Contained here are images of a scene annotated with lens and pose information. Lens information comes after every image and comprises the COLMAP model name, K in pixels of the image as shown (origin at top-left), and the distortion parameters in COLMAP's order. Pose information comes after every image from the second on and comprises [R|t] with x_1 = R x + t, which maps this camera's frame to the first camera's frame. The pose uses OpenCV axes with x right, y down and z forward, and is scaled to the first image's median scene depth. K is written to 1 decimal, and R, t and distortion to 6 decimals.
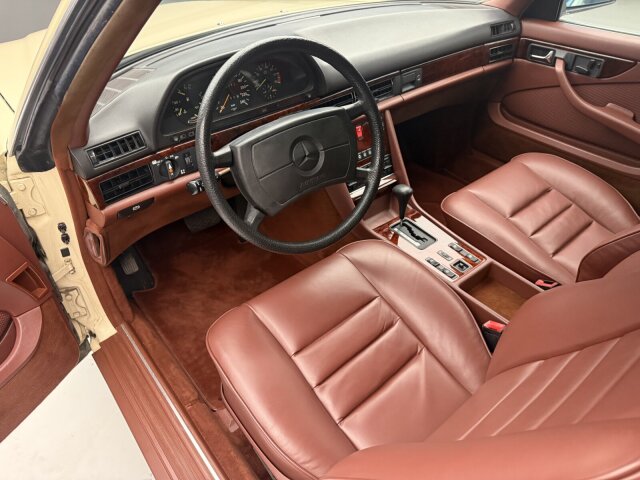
lens RADIAL K [[458.9, 0, 319.7], [0, 458.9, 244.5], [0, 0, 1]] dist [0.042616, -0.048406]
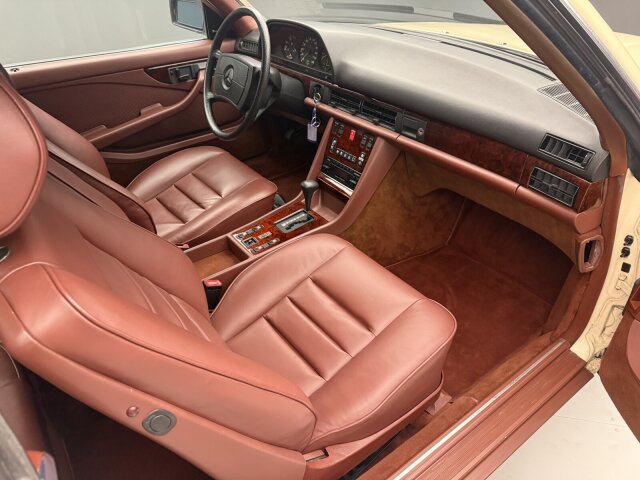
lens RADIAL K [[458.9, 0, 320.0], [0, 458.9, 248.9], [0, 0, 1]] dist [0.042616, -0.048406]
pose [[-0.041608, 0.590970, -0.805620, 1.037656], [-0.620772, 0.616512, 0.484309, -0.511461], [0.782886, 0.520257, 0.341206, 0.636633]]
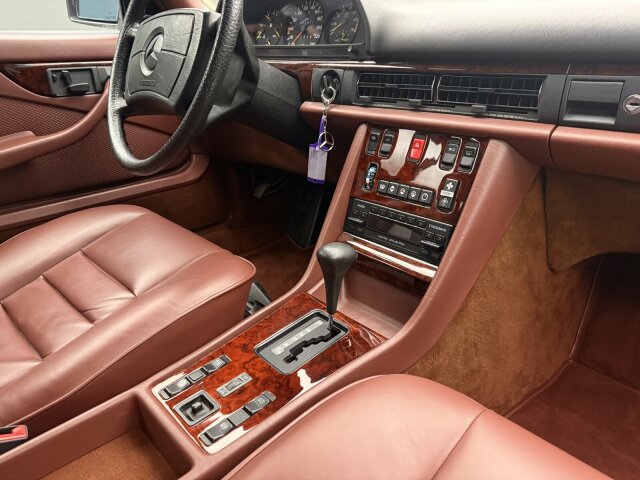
lens RADIAL K [[458.9, 0, 319.5], [0, 458.9, 230.2], [0, 0, 1]] dist [0.042616, -0.048406]
pose [[0.075949, 0.379604, -0.922027, 0.545463], [-0.627342, 0.736937, 0.251726, -0.217138], [0.775031, 0.559308, 0.294111, 0.732820]]
